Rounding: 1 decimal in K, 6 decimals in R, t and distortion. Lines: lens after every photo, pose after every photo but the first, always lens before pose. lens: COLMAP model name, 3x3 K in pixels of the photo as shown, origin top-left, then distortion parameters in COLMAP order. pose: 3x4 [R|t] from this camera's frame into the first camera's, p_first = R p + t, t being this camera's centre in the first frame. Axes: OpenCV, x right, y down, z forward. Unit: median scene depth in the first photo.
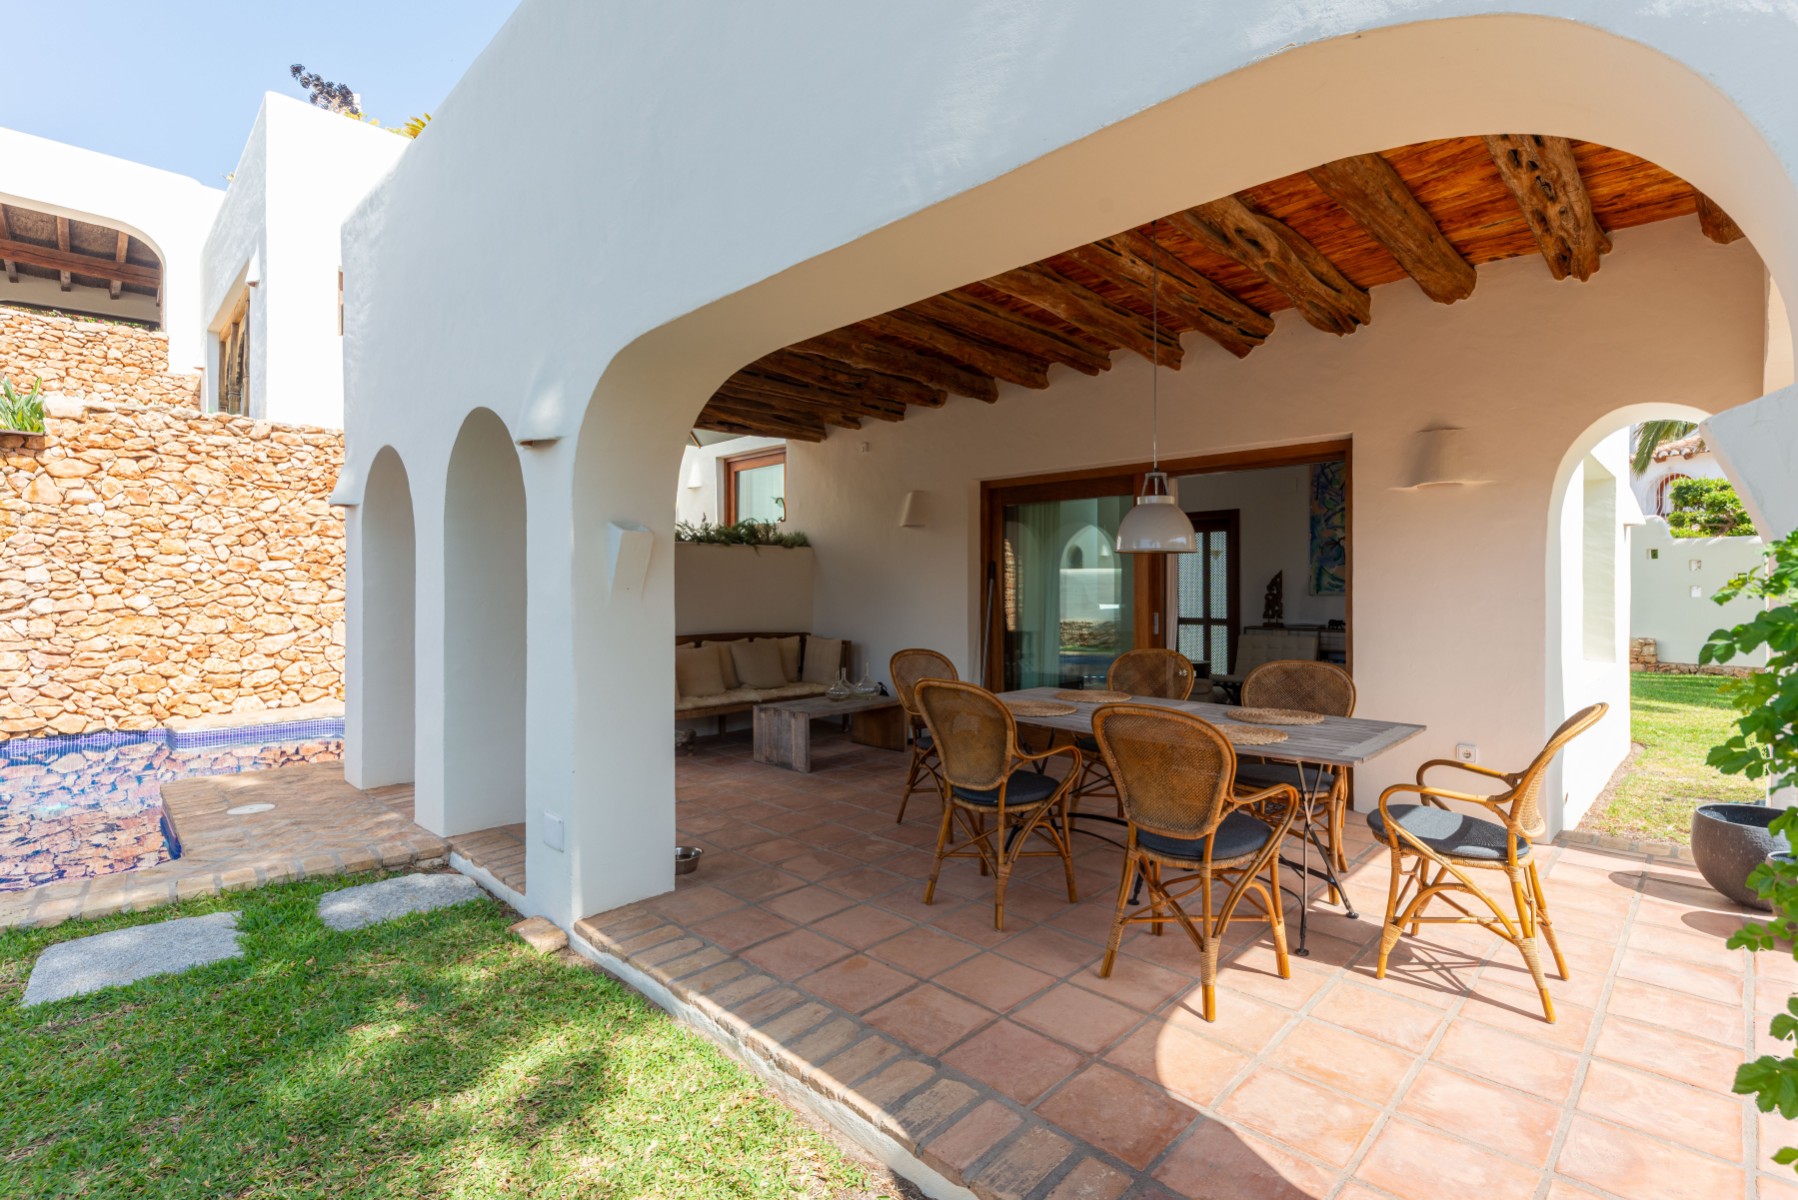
lens RADIAL K [[832.3, 0, 893.3], [0, 832.3, 575.1], [0, 0, 1]] dist [0.011876, -0.007019]
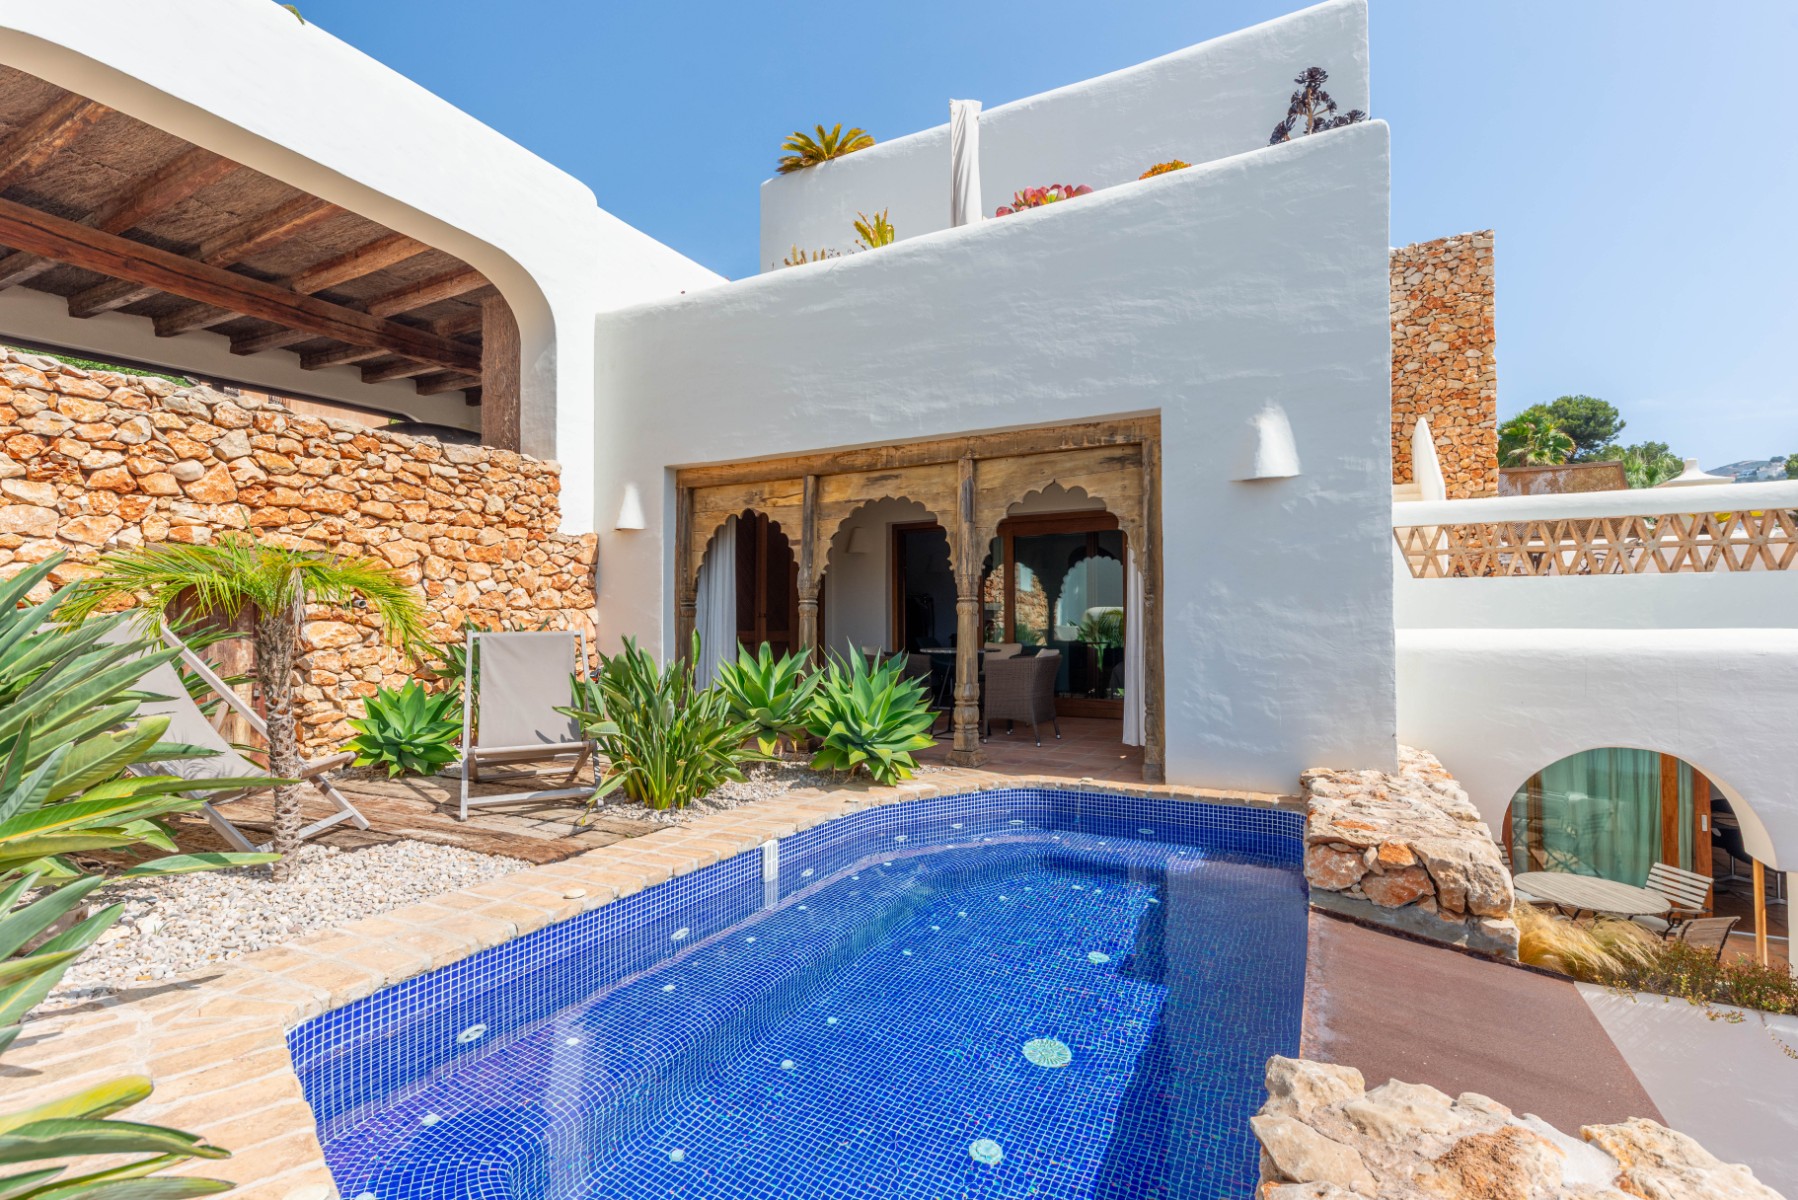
lens RADIAL K [[832.3, 0, 879.3], [0, 832.3, 606.8], [0, 0, 1]] dist [0.011876, -0.007019]
pose [[0.965290, 0.009393, 0.261013, -1.290104], [-0.007407, 0.999936, -0.008593, -0.305988], [-0.261077, 0.006361, 0.965297, 0.676912]]
